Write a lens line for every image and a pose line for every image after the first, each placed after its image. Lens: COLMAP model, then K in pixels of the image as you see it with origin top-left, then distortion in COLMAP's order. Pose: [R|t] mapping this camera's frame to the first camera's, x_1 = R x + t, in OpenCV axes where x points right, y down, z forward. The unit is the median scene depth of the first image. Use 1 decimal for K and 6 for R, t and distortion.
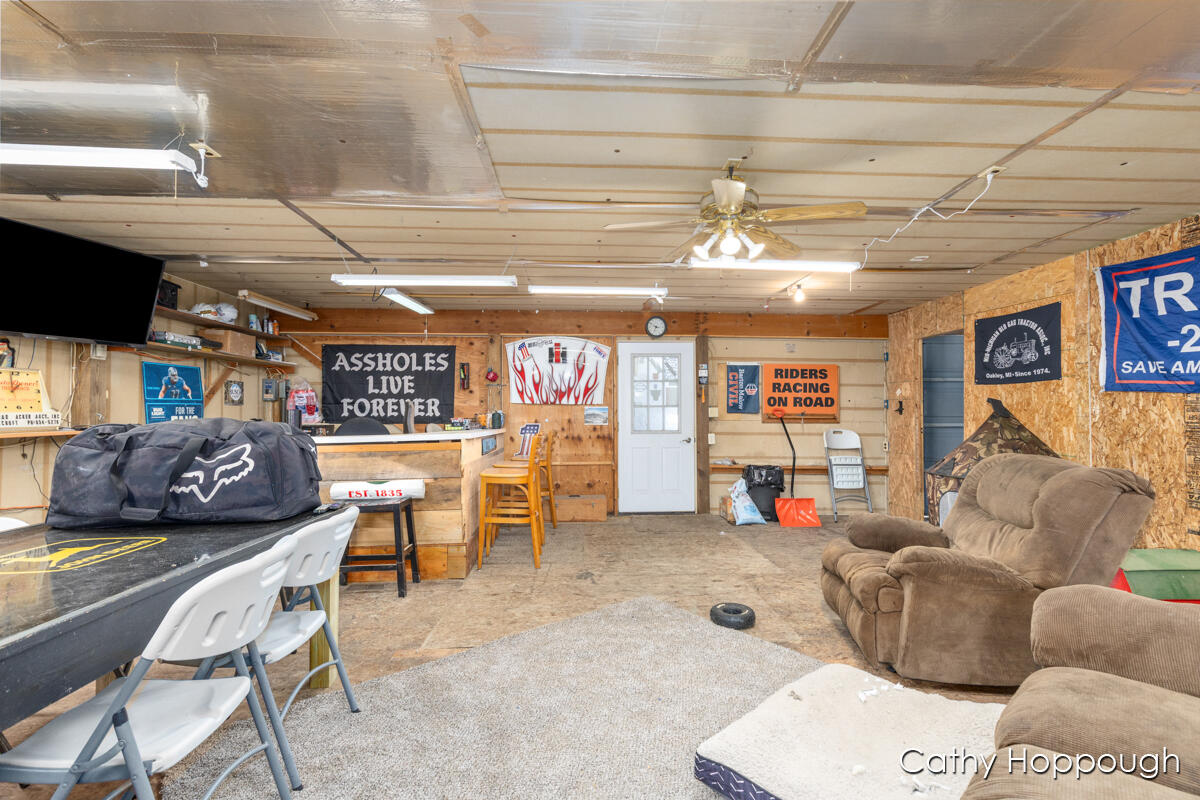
lens RADIAL K [[548.2, 0, 601.8], [0, 548.2, 403.9], [0, 0, 1]] dist [0.002167, -0.000073]
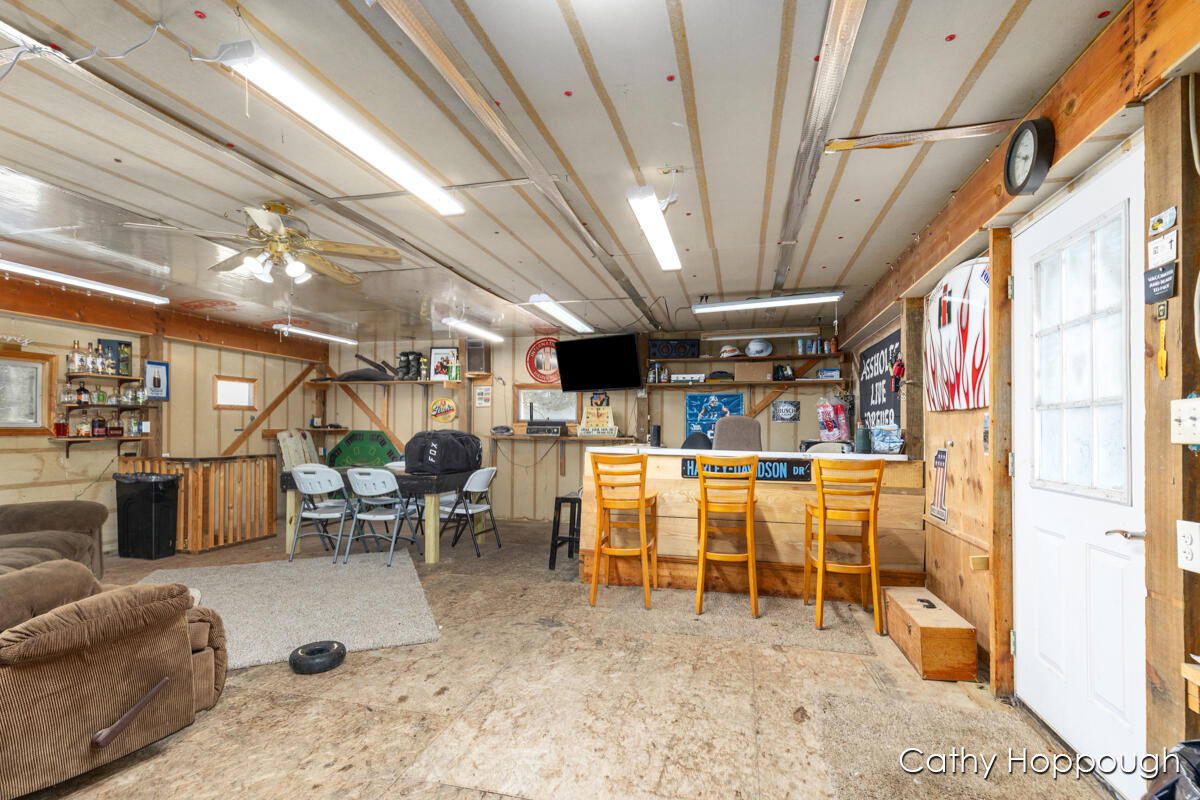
lens RADIAL K [[548.2, 0, 606.6], [0, 548.2, 426.1], [0, 0, 1]] dist [0.002167, -0.000073]
pose [[-0.287442, -0.008716, -0.957758, 0.655792], [0.009556, 0.999883, -0.011967, 0.024697], [0.957750, -0.012593, -0.287325, 1.174865]]
